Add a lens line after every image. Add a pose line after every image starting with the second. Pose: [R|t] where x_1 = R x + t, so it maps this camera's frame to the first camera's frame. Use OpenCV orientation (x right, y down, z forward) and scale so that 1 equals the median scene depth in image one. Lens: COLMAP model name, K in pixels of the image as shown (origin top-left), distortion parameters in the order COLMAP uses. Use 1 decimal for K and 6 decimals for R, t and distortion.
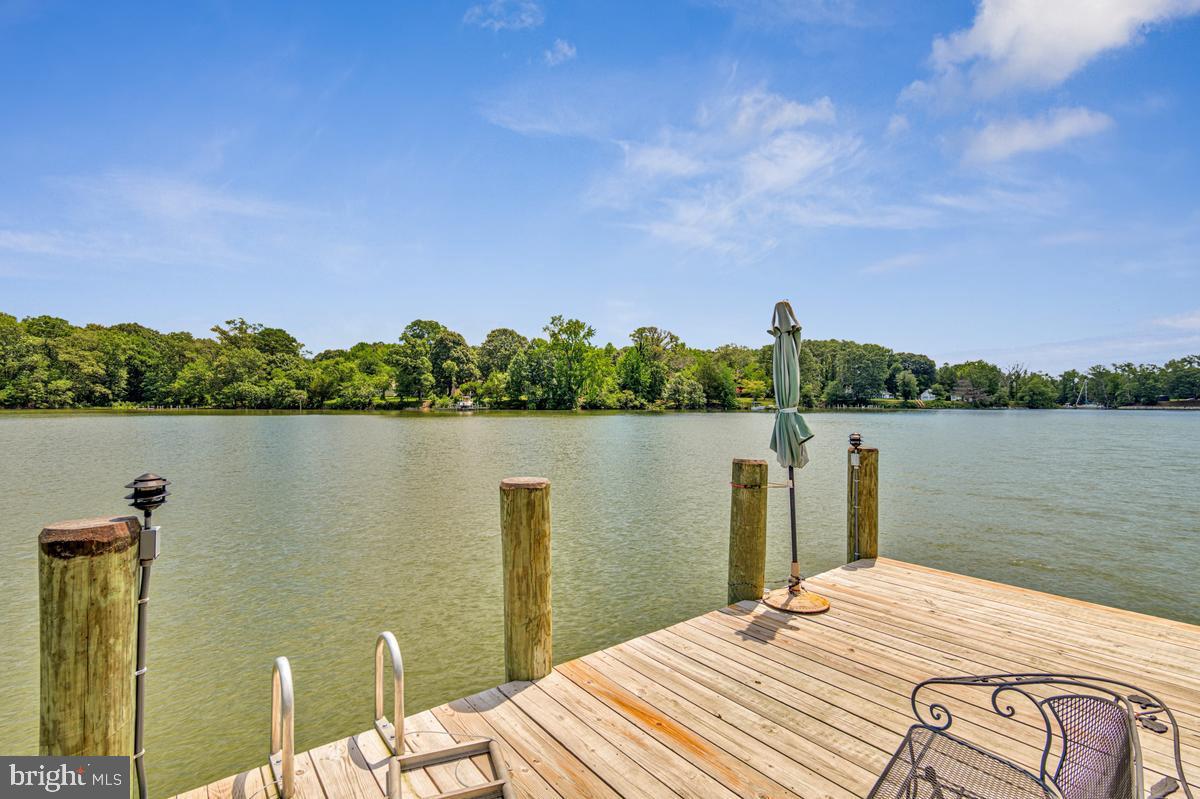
lens RADIAL K [[570.0, 0, 611.3], [0, 570.0, 382.2], [0, 0, 1]] dist [-0.007465, 0.001382]
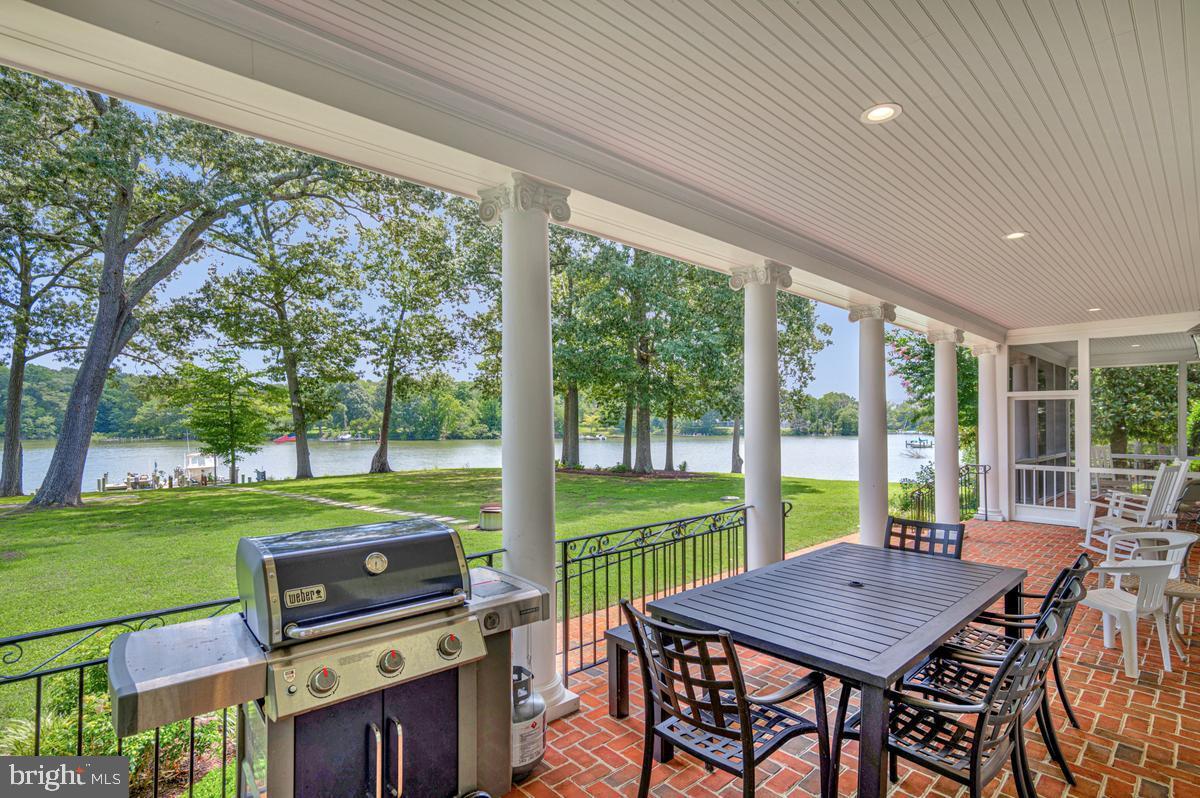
lens RADIAL K [[570.0, 0, 592.3], [0, 570.0, 418.7], [0, 0, 1]] dist [-0.007465, 0.001382]
pose [[0.999851, -0.000041, 0.017236, 0.259002], [-0.000542, 0.999429, 0.033787, -0.043394], [-0.017227, -0.033791, 0.999280, -0.319643]]
